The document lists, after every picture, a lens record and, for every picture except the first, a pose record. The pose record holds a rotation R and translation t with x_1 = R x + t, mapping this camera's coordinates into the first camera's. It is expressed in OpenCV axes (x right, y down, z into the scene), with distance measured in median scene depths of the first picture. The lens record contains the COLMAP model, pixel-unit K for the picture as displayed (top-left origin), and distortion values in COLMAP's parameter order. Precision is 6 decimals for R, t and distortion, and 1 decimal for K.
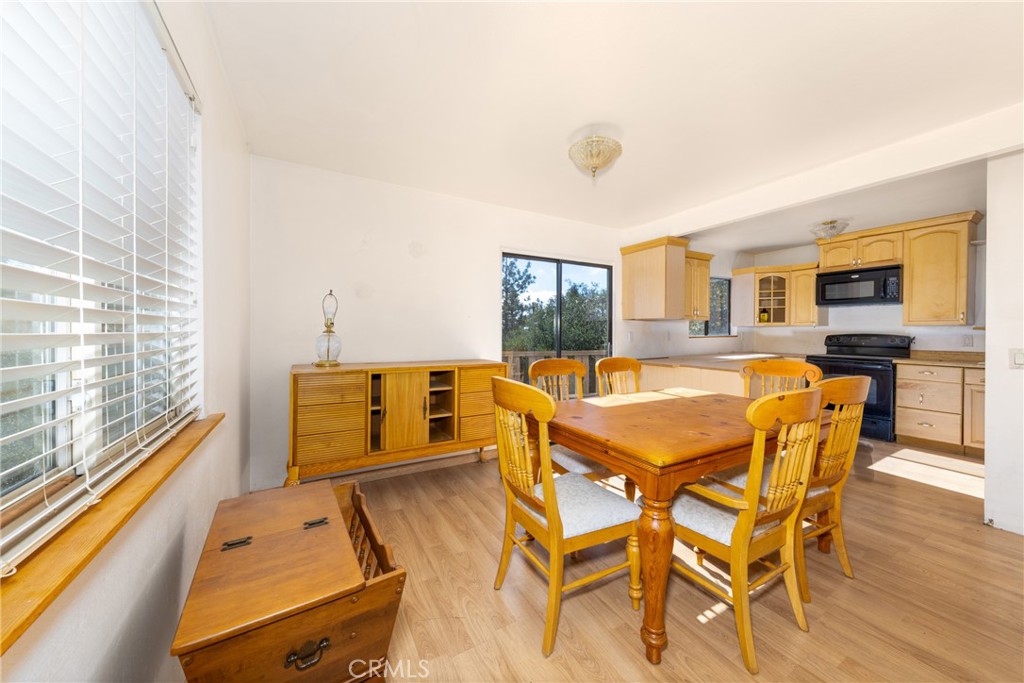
lens RADIAL K [[355.6, 0, 508.9], [0, 355.6, 336.4], [0, 0, 1]] dist [-0.012407, -0.000457]
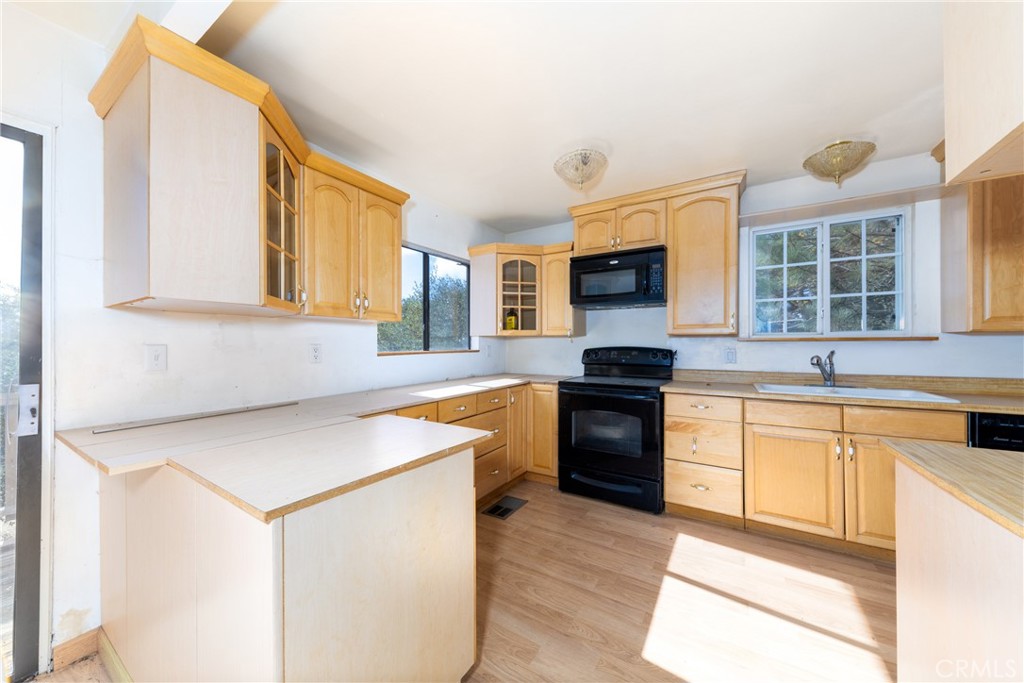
lens RADIAL K [[355.6, 0, 512.1], [0, 355.6, 344.9], [0, 0, 1]] dist [-0.012407, -0.000457]
pose [[0.875859, 0.000389, 0.482568, 0.470897], [0.007719, 0.999860, -0.014816, -0.002238], [-0.482506, 0.016702, 0.875733, 0.484952]]
